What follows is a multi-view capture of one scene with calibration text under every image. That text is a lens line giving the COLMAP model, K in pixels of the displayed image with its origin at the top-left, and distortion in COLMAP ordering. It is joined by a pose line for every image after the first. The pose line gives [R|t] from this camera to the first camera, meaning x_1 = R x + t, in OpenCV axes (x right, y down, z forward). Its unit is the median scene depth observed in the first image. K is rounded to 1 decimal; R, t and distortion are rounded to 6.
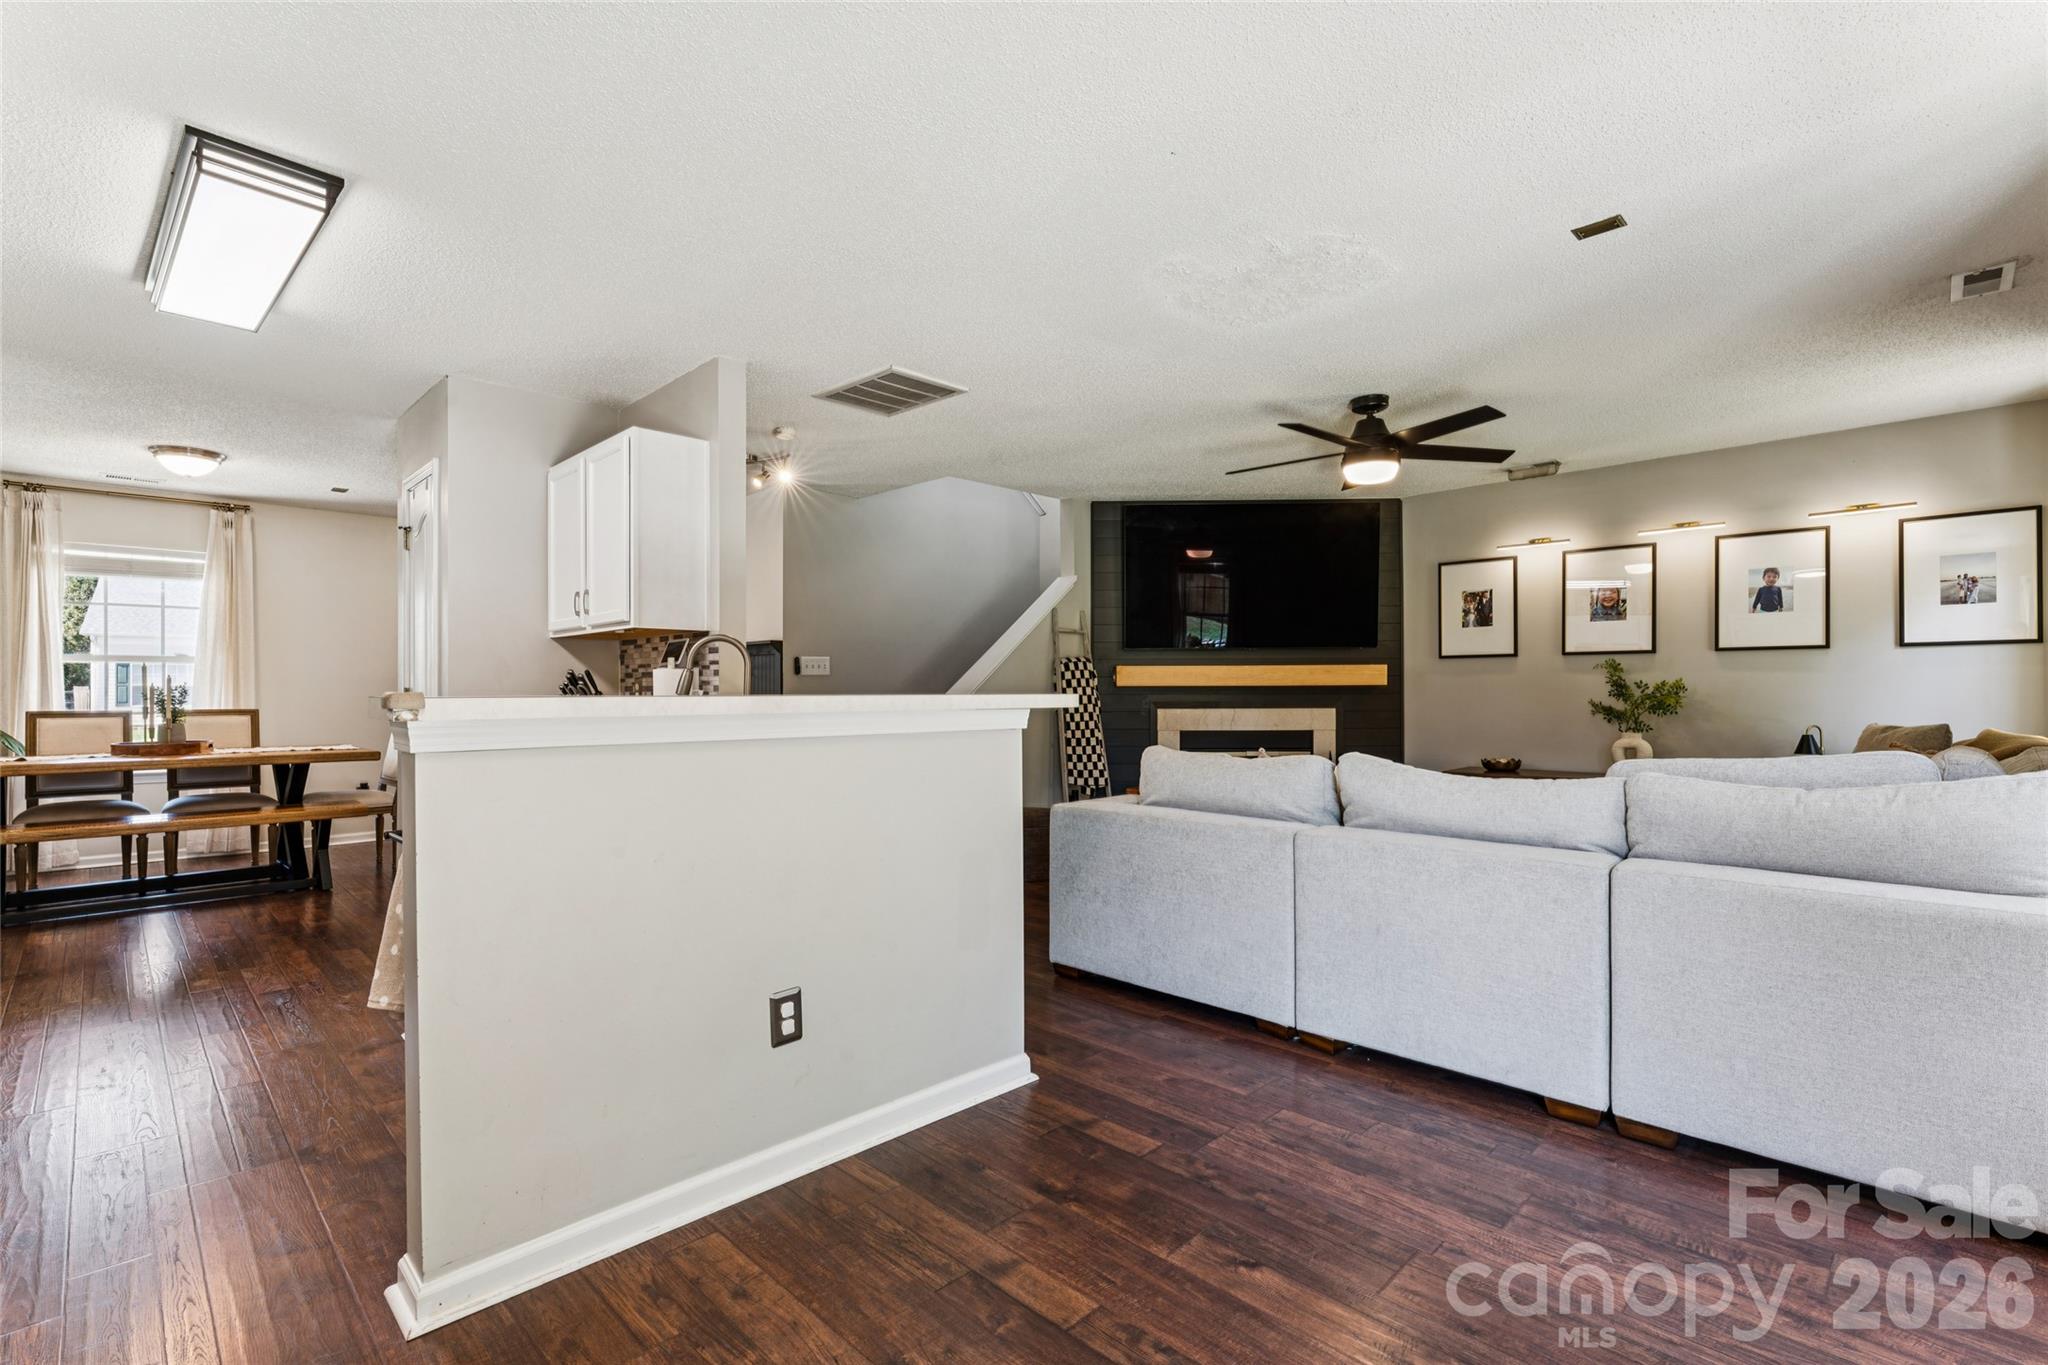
lens RADIAL K [[932.7, 0, 1018.1], [0, 932.7, 681.0], [0, 0, 1]] dist [-0.001488, -0.000248]
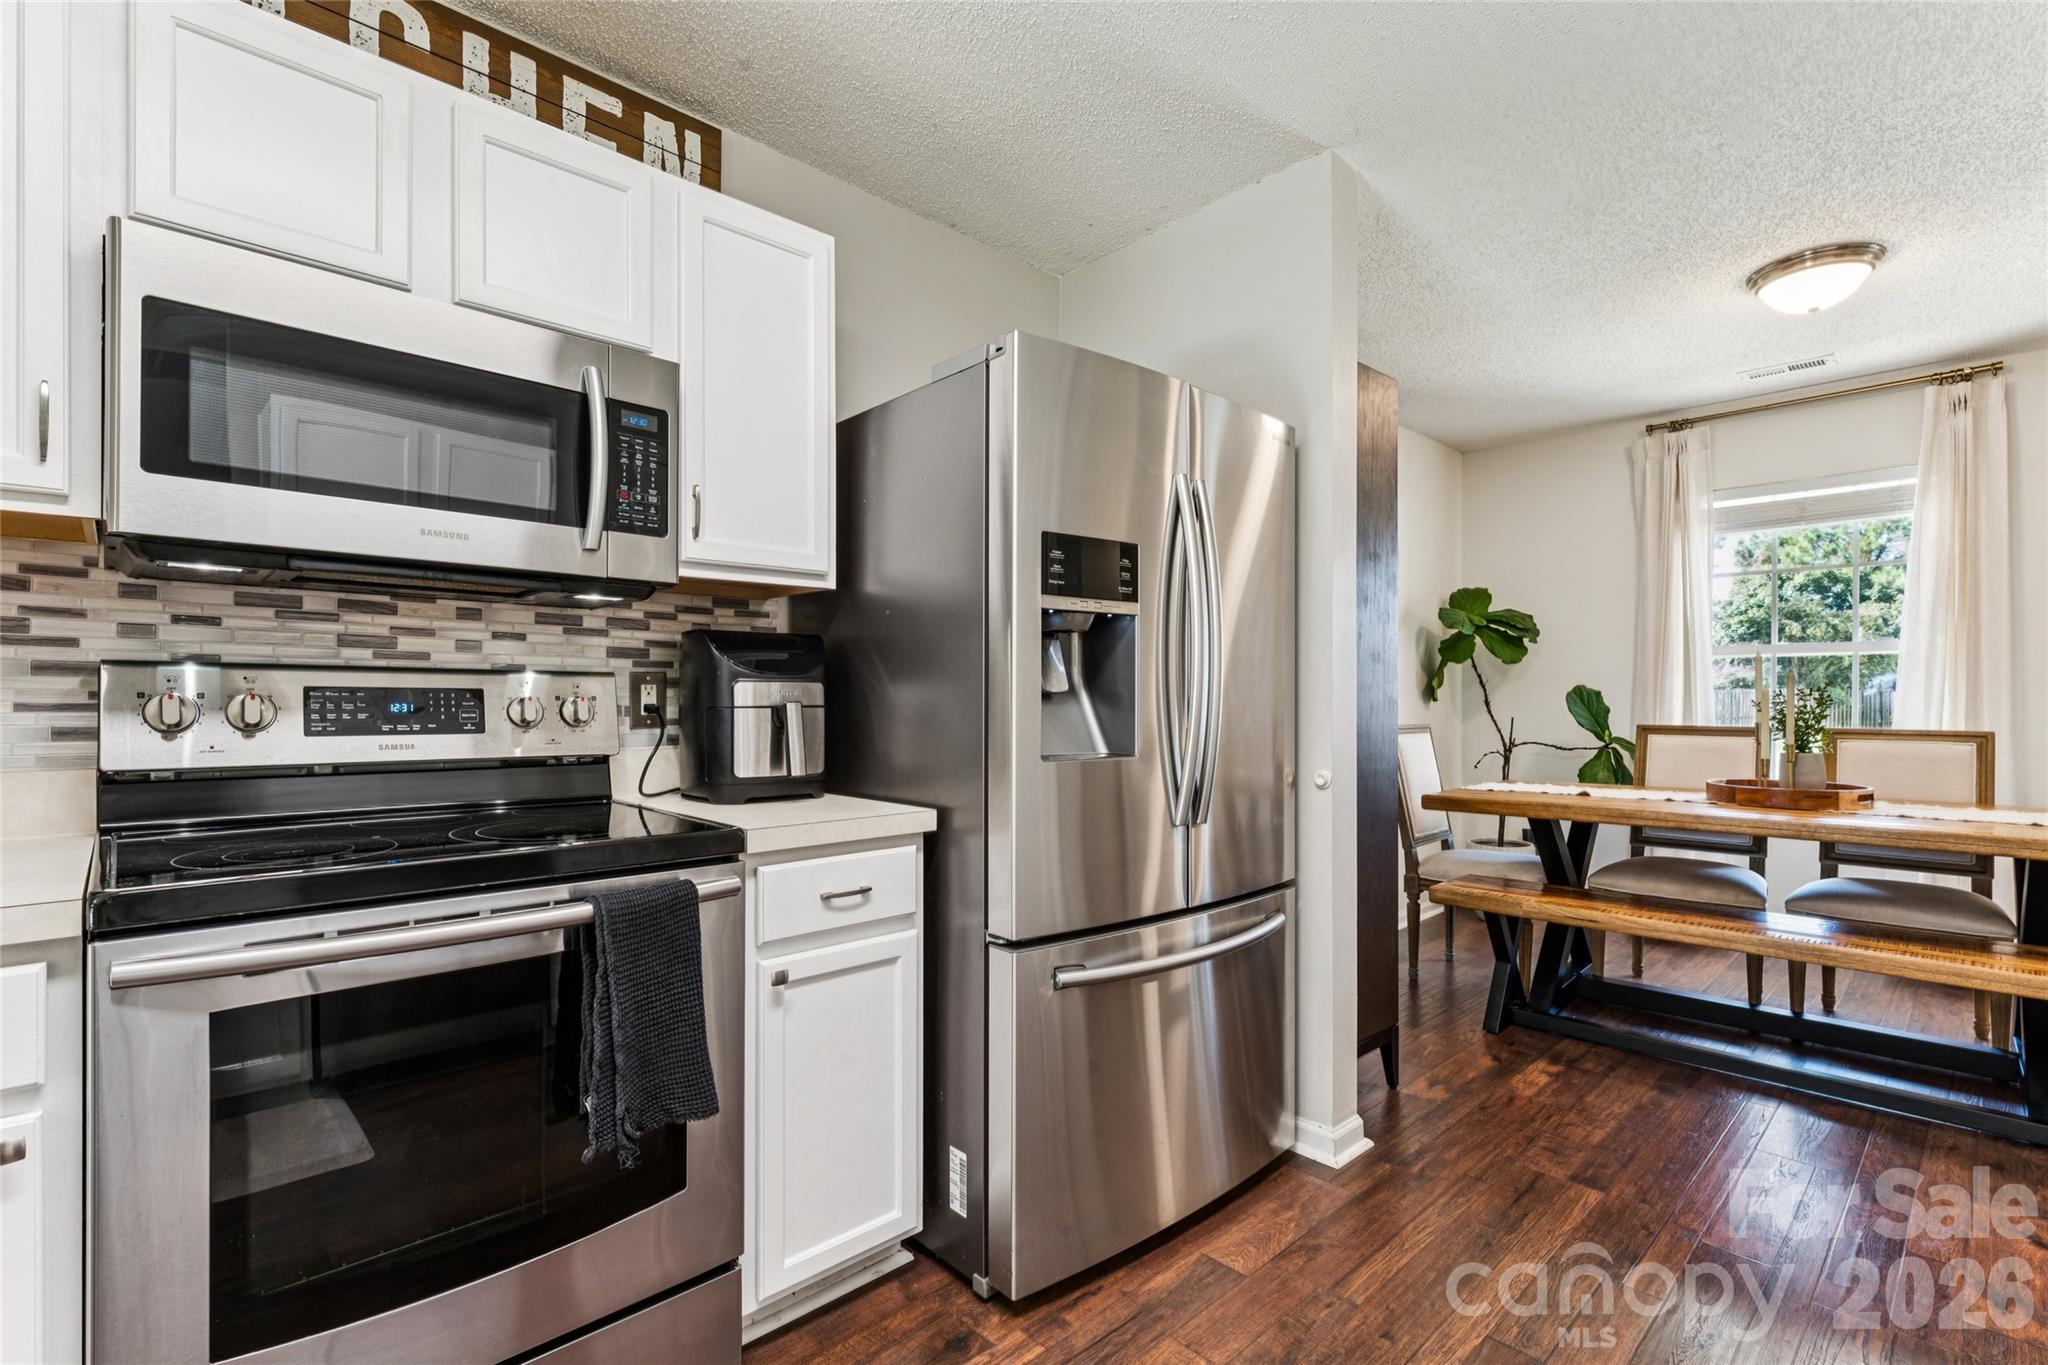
lens RADIAL K [[930.7, 0, 1022.3], [0, 930.7, 698.3], [0, 0, 1]] dist [-0.001206, 0.000153]
pose [[-0.026304, 0.002999, -0.999649, -0.289300], [0.009781, 0.999948, 0.002743, 0.005032], [0.999606, -0.009706, -0.026332, 0.483934]]
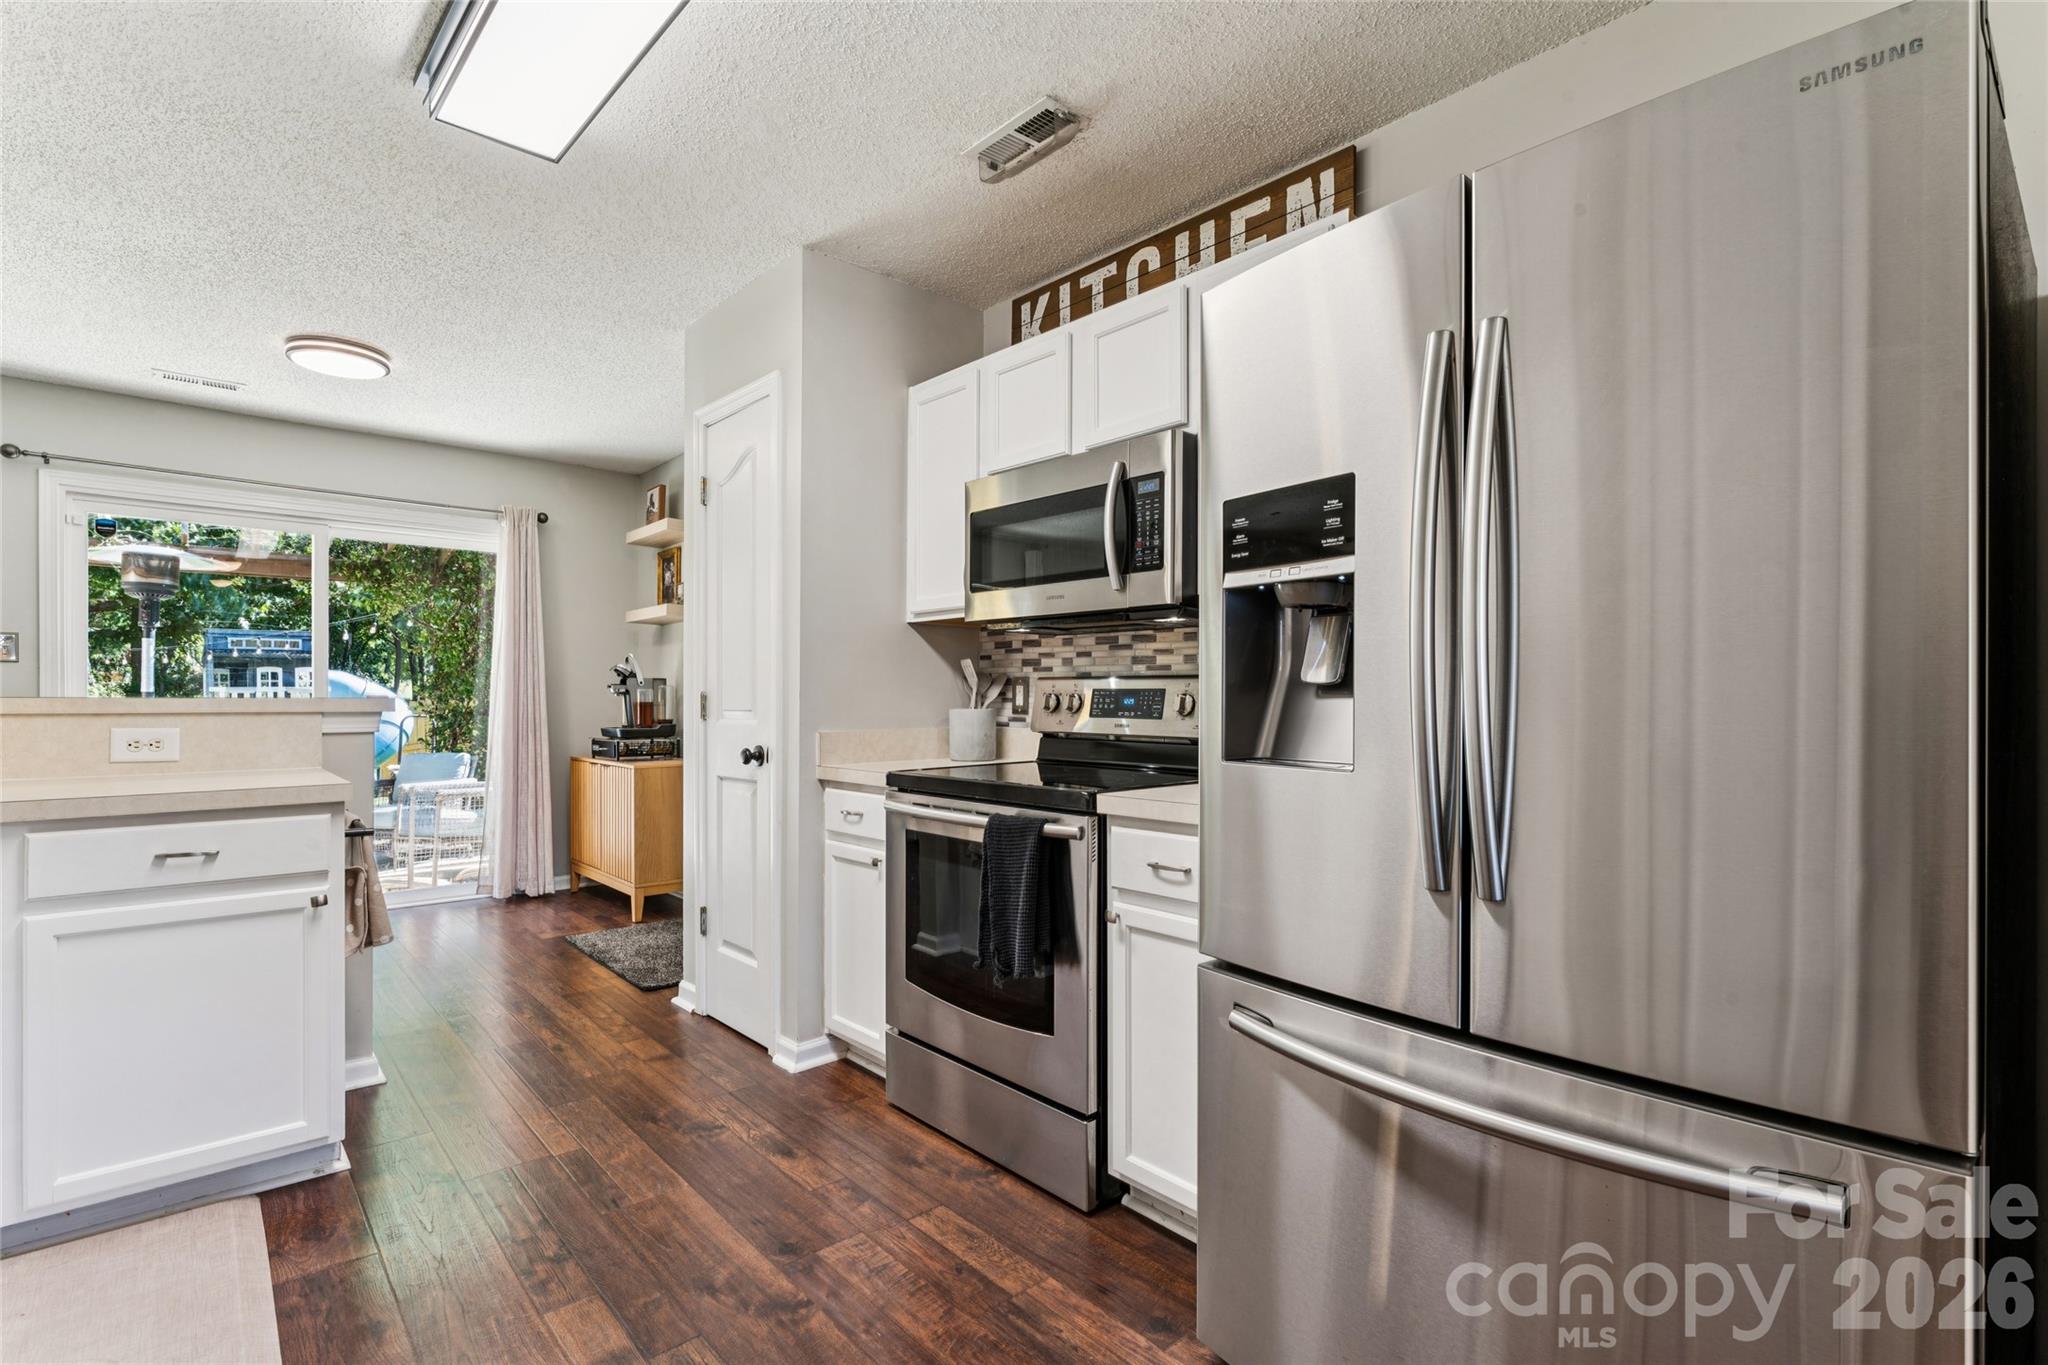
lens RADIAL K [[942.0, 0, 1011.9], [0, 942.0, 704.9], [0, 0, 1]] dist [-0.003418, 0.000180]
pose [[-0.998772, -0.000339, 0.049545, -0.538445], [-0.000707, 0.999972, -0.007411, 0.012074], [-0.049541, -0.007437, -0.998744, 0.750222]]
